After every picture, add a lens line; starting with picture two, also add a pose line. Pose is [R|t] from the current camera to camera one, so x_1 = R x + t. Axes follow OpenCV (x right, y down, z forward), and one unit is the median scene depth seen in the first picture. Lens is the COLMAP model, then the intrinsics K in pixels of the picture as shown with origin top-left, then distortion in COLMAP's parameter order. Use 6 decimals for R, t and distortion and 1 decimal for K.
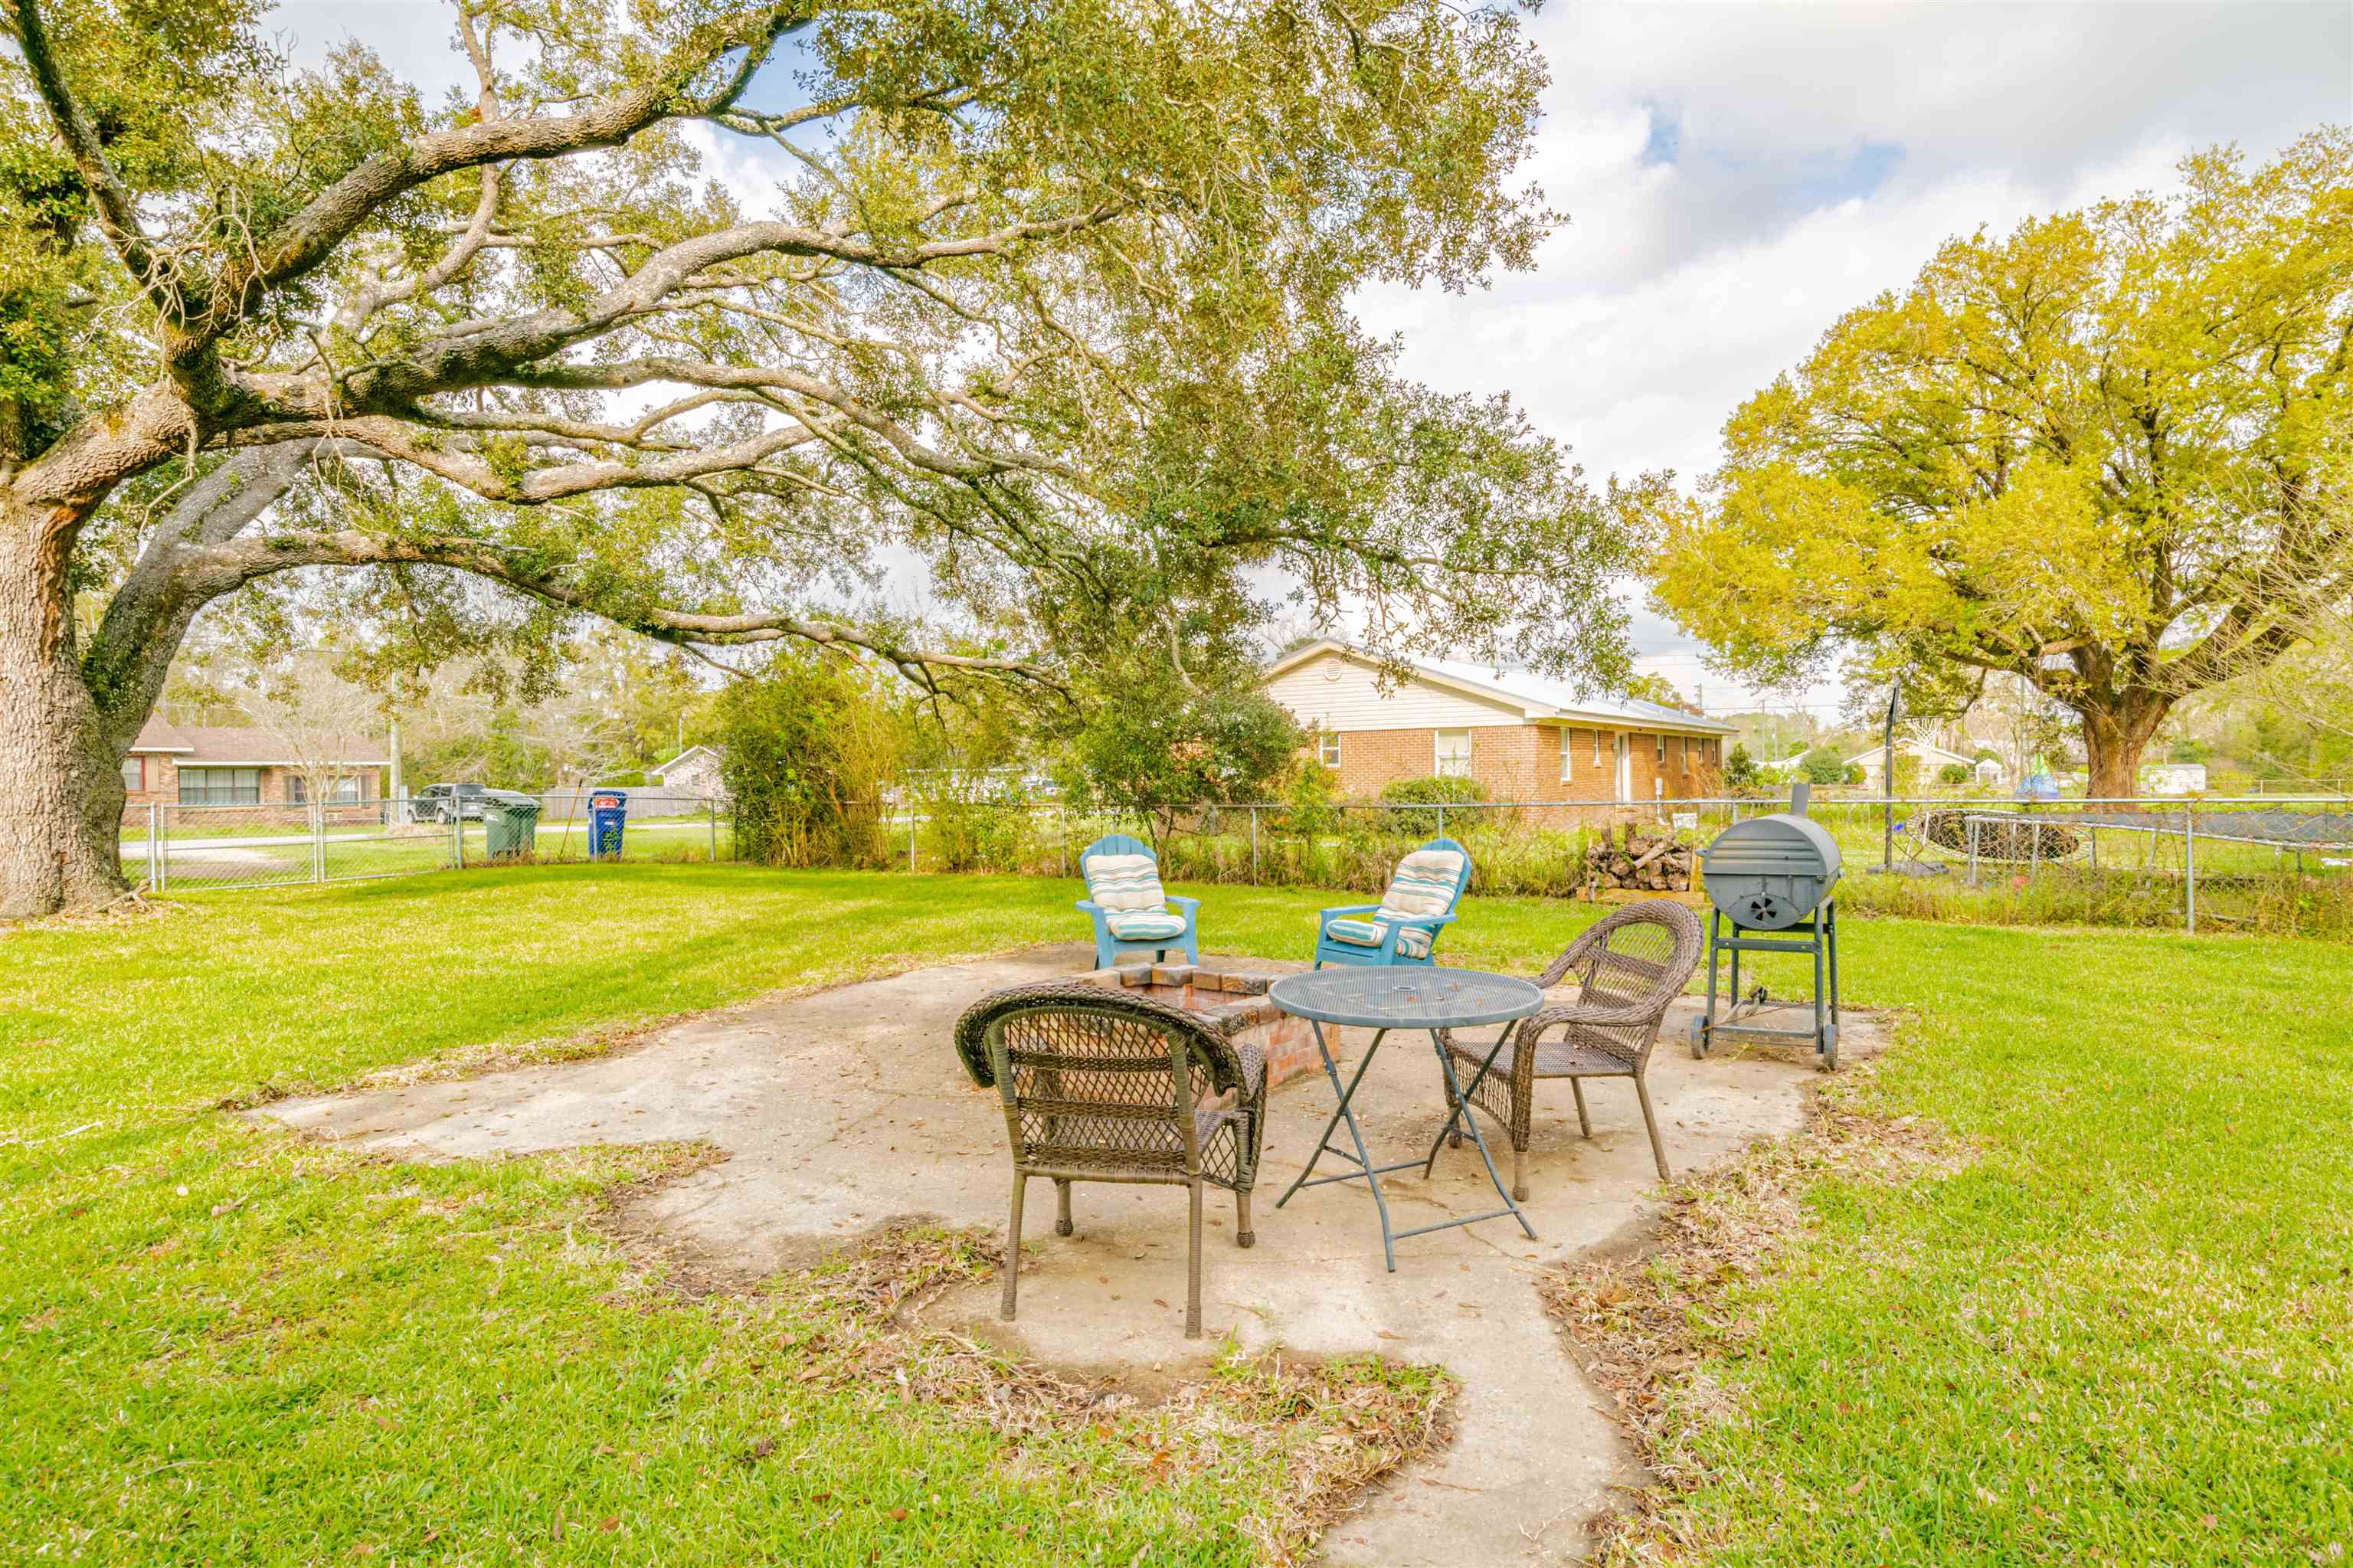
lens RADIAL K [[1203.9, 0, 1194.1], [0, 1203.9, 774.8], [0, 0, 1]] dist [-0.061991, 0.024778]
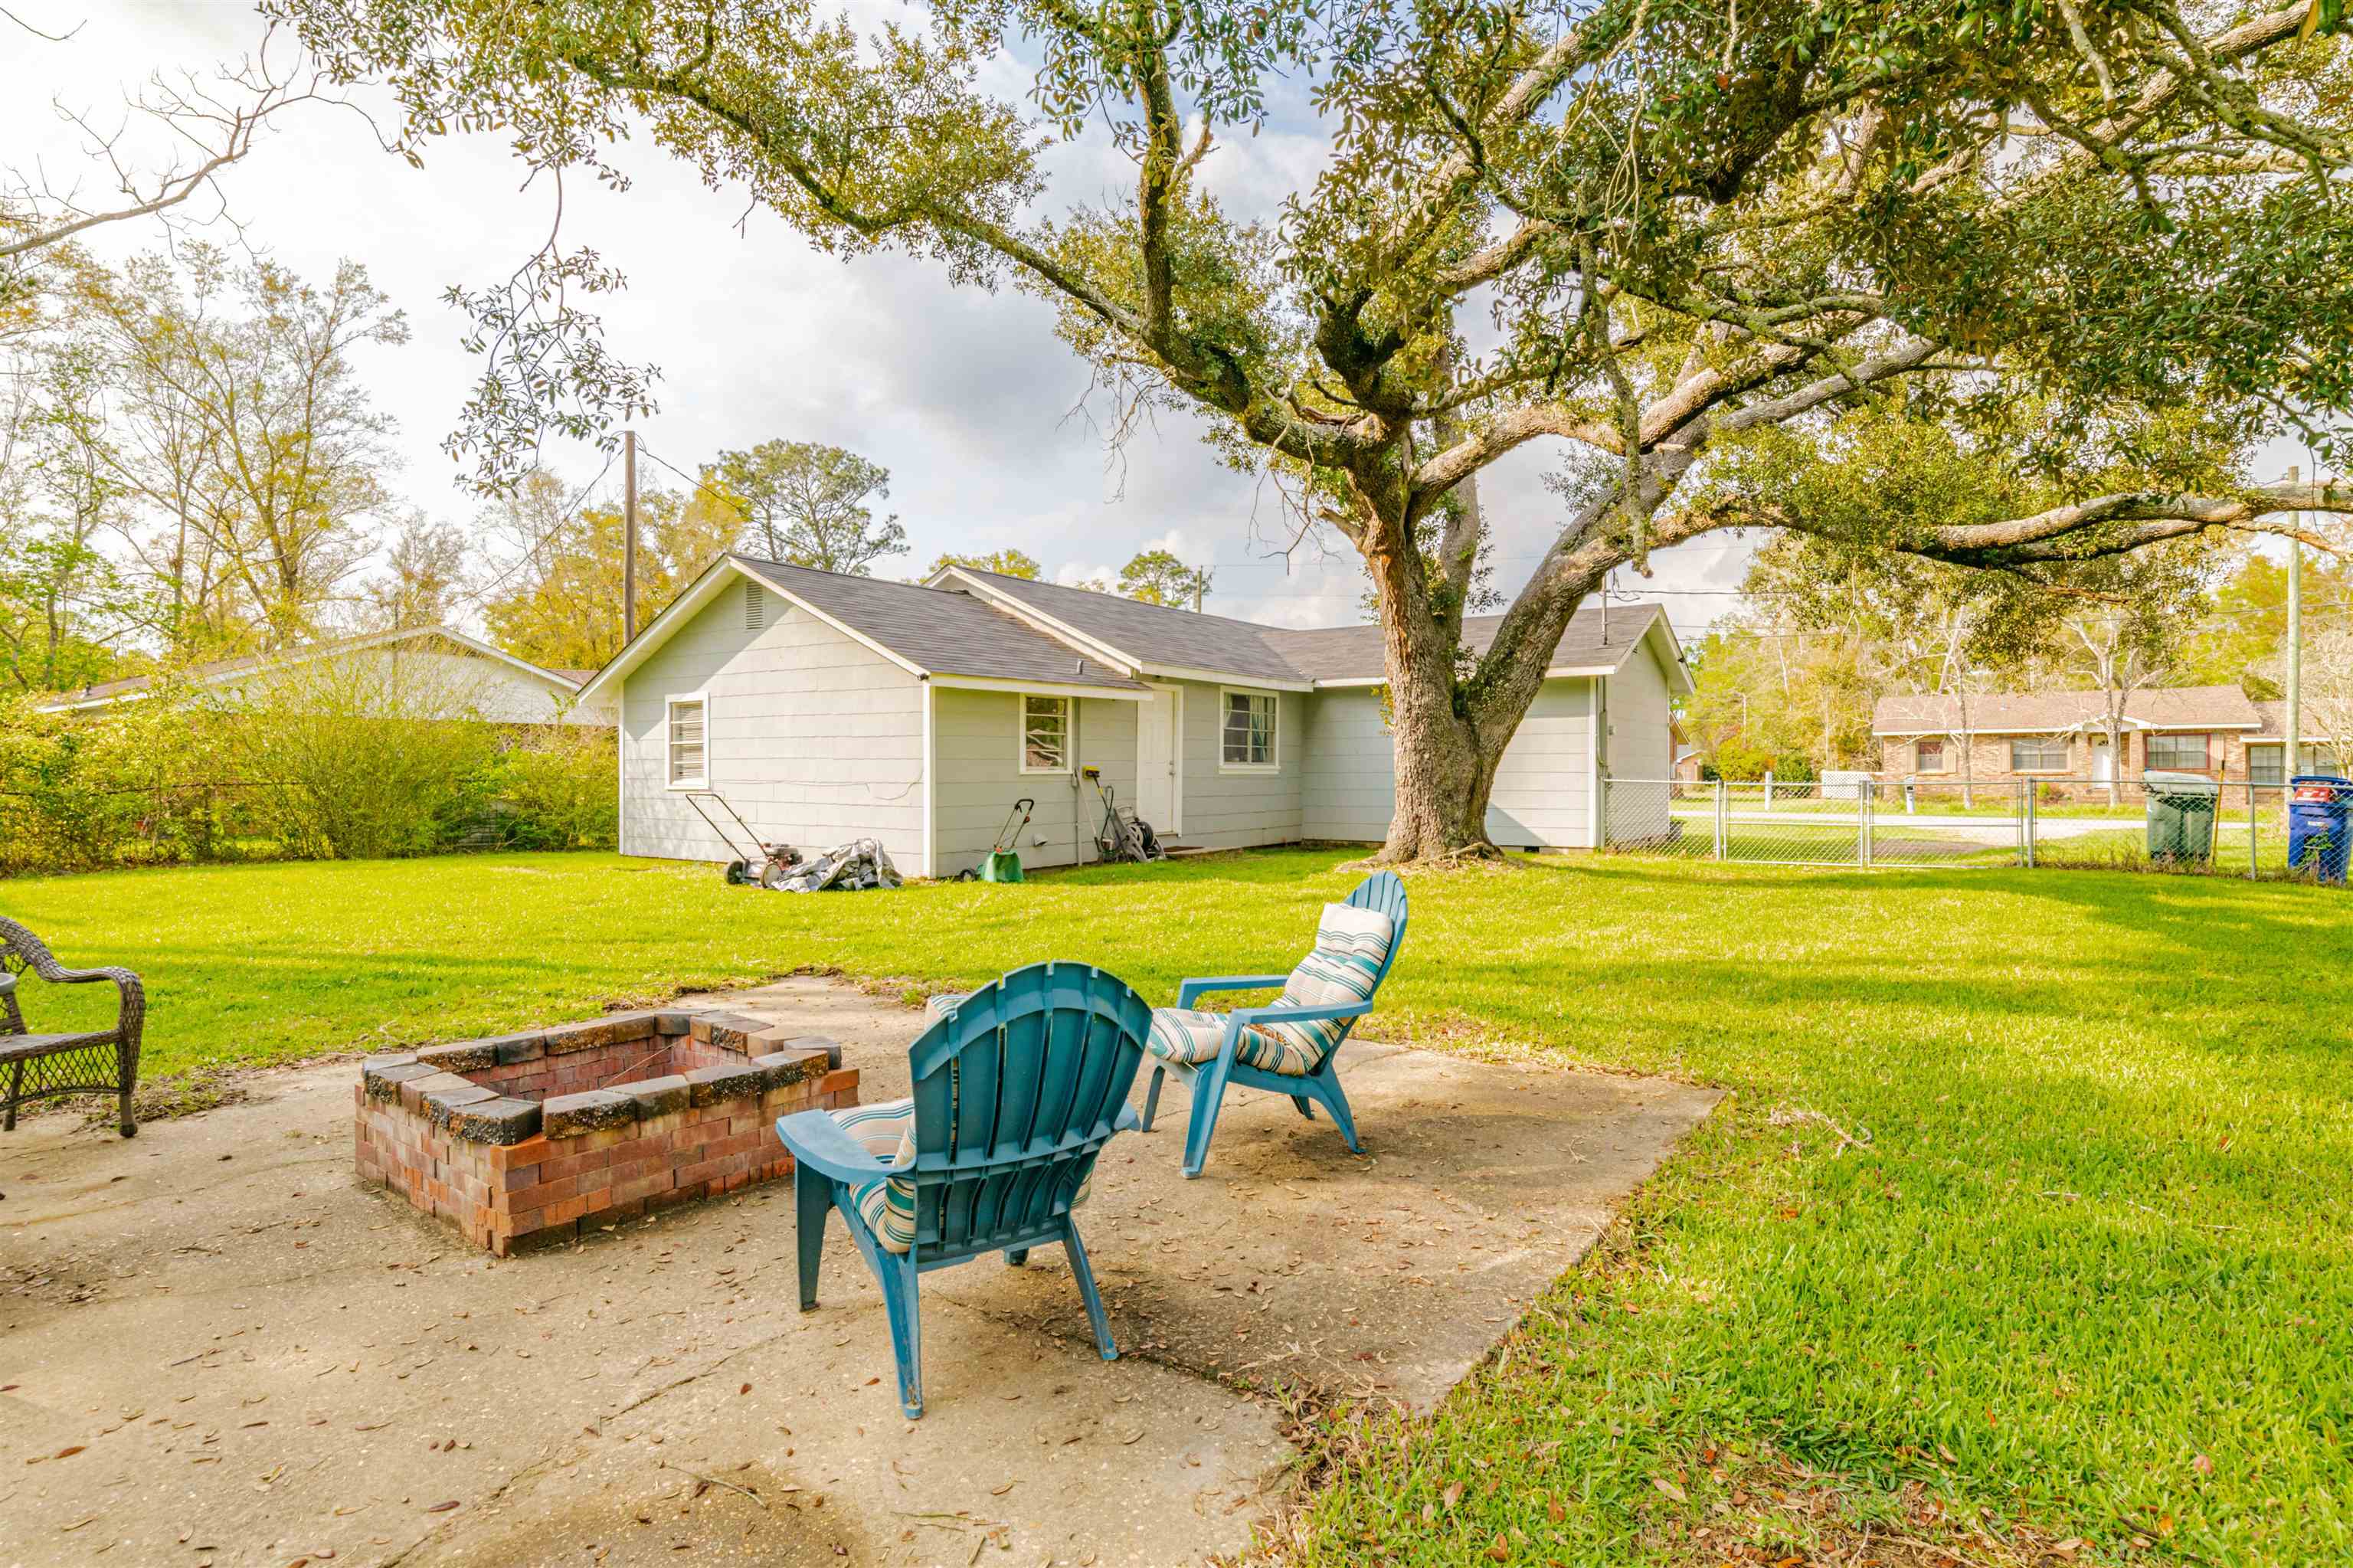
lens RADIAL K [[1203.9, 0, 1194.1], [0, 1203.9, 774.8], [0, 0, 1]] dist [-0.061991, 0.024778]
pose [[-0.008756, 0.013986, -0.999864, 0.244002], [0.005891, 0.999886, 0.013935, -0.000073], [0.999944, -0.005768, -0.008837, 0.488884]]
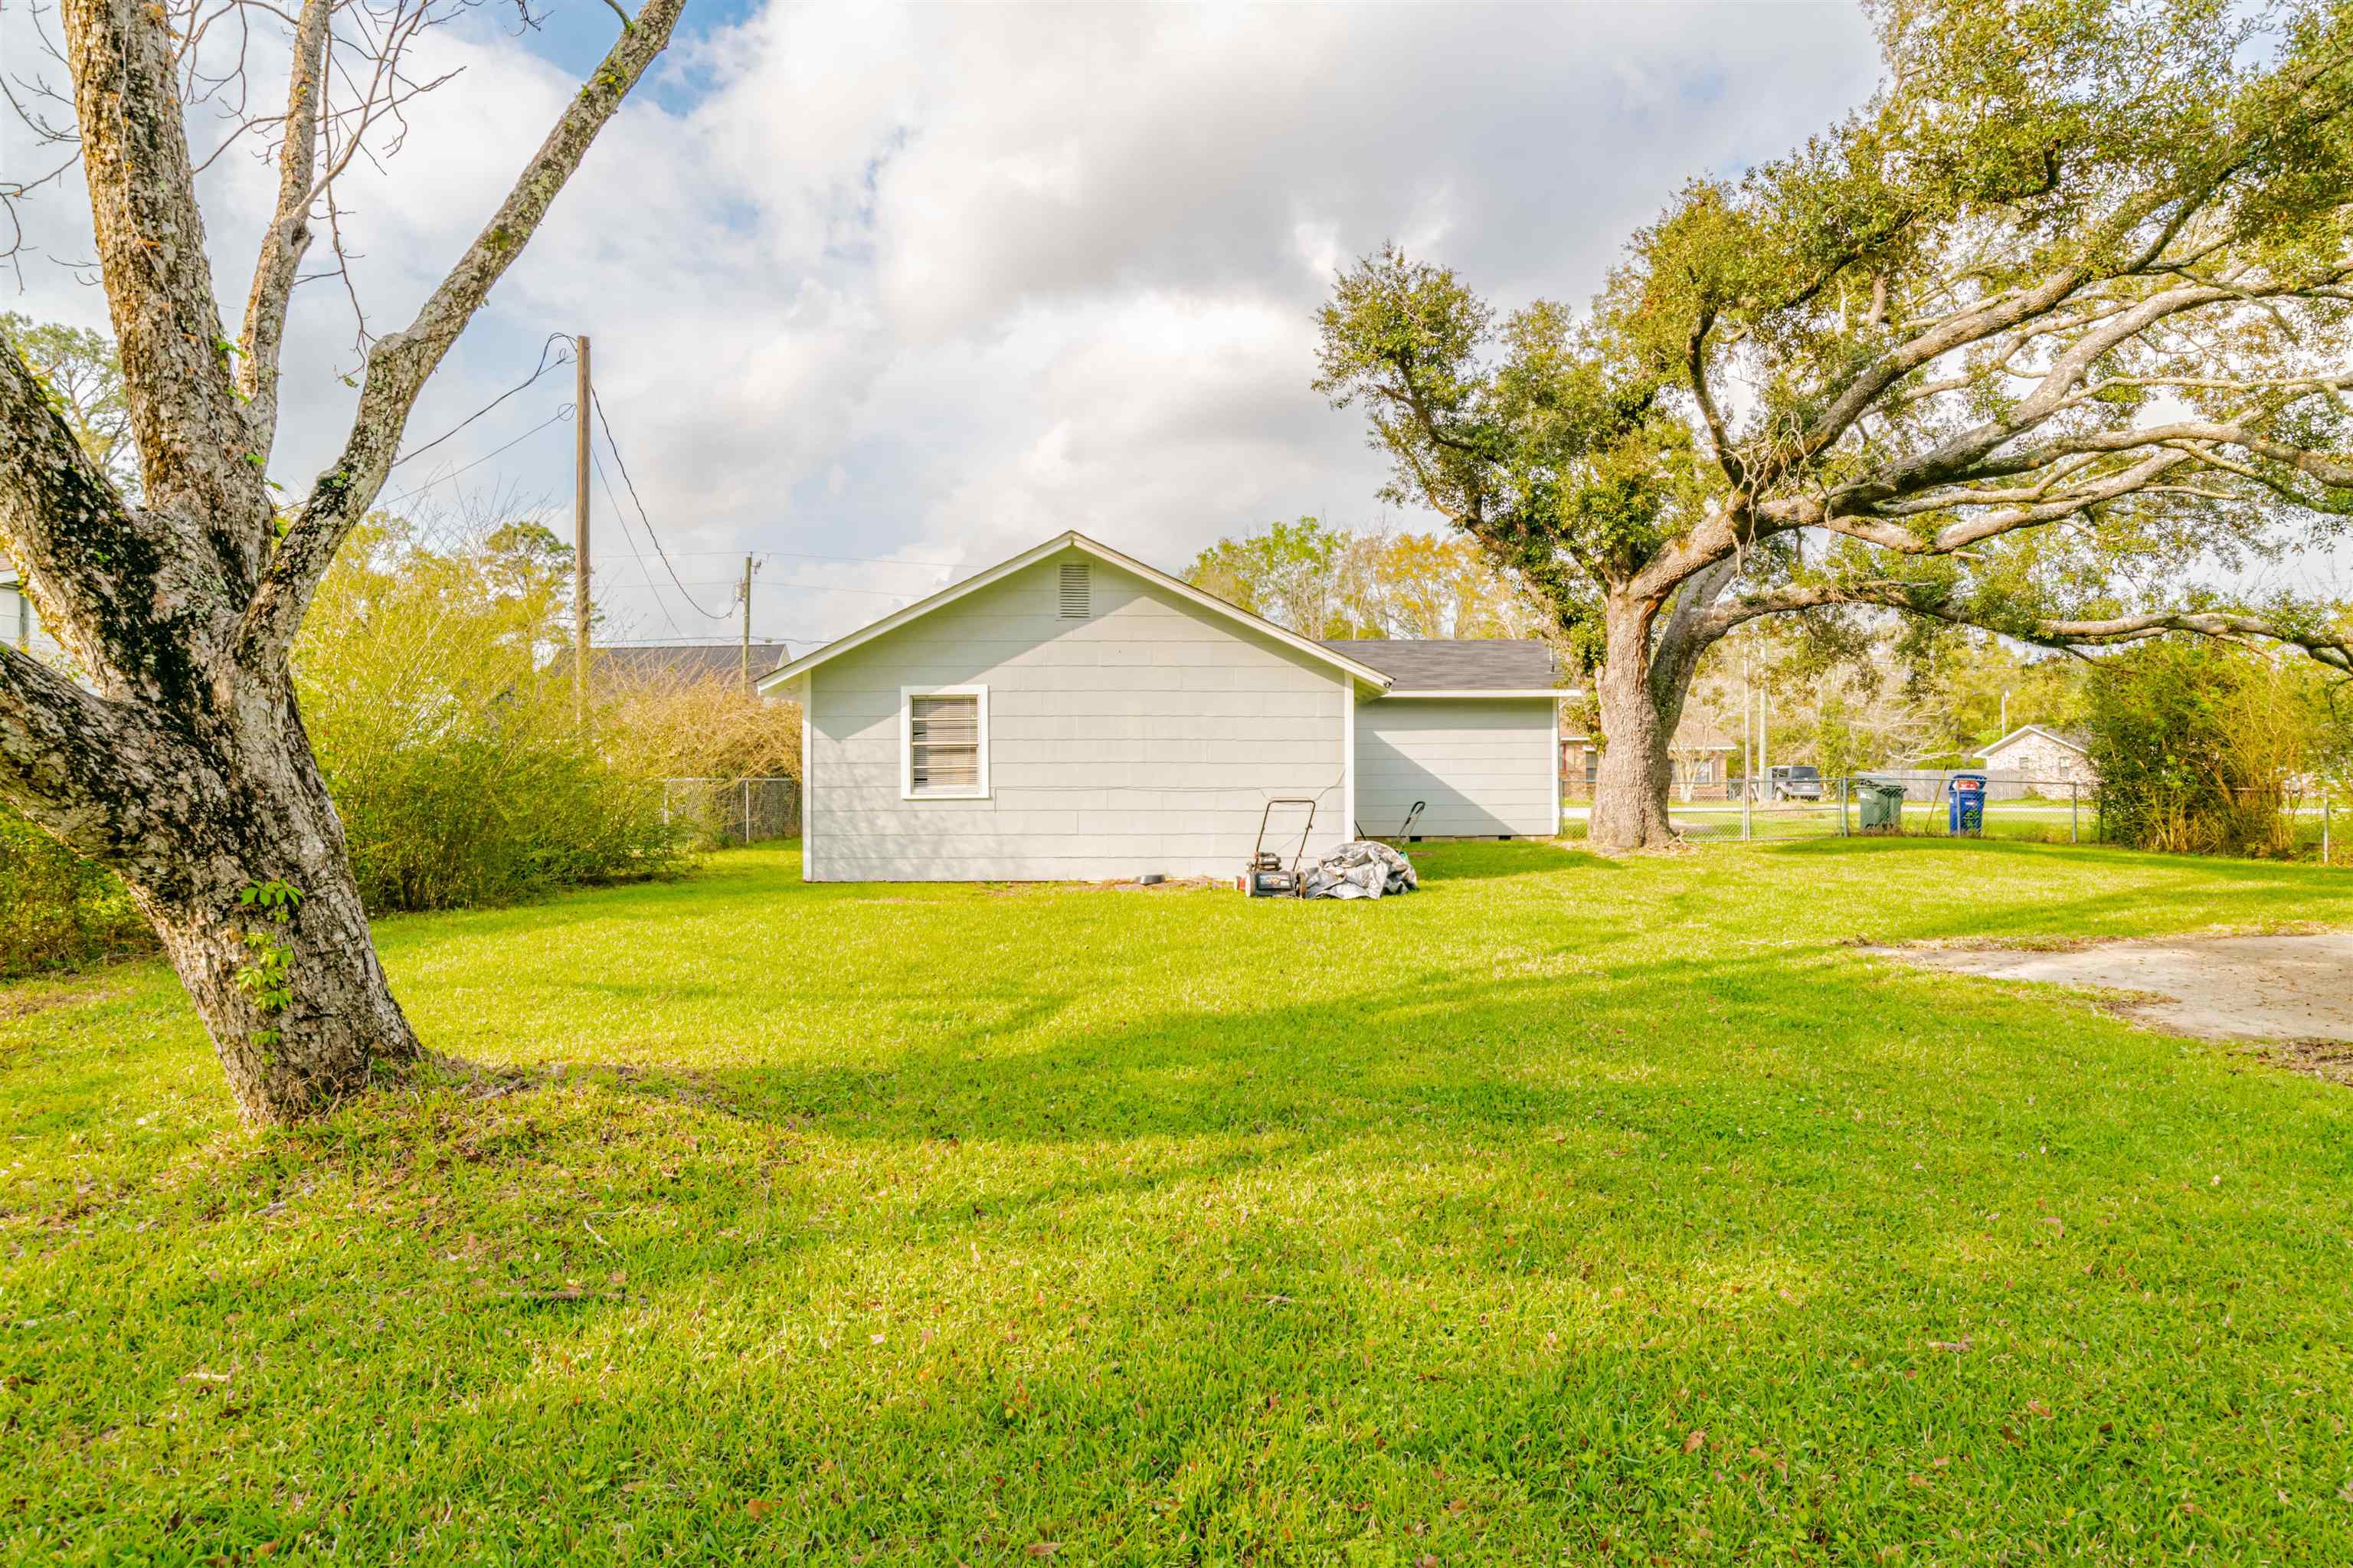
lens RADIAL K [[1203.9, 0, 1194.1], [0, 1203.9, 774.8], [0, 0, 1]] dist [-0.061991, 0.024778]
pose [[0.538037, 0.010666, -0.842854, 0.064094], [0.002527, 0.999895, 0.014266, -0.005152], [0.842917, -0.009806, 0.537954, -0.283028]]
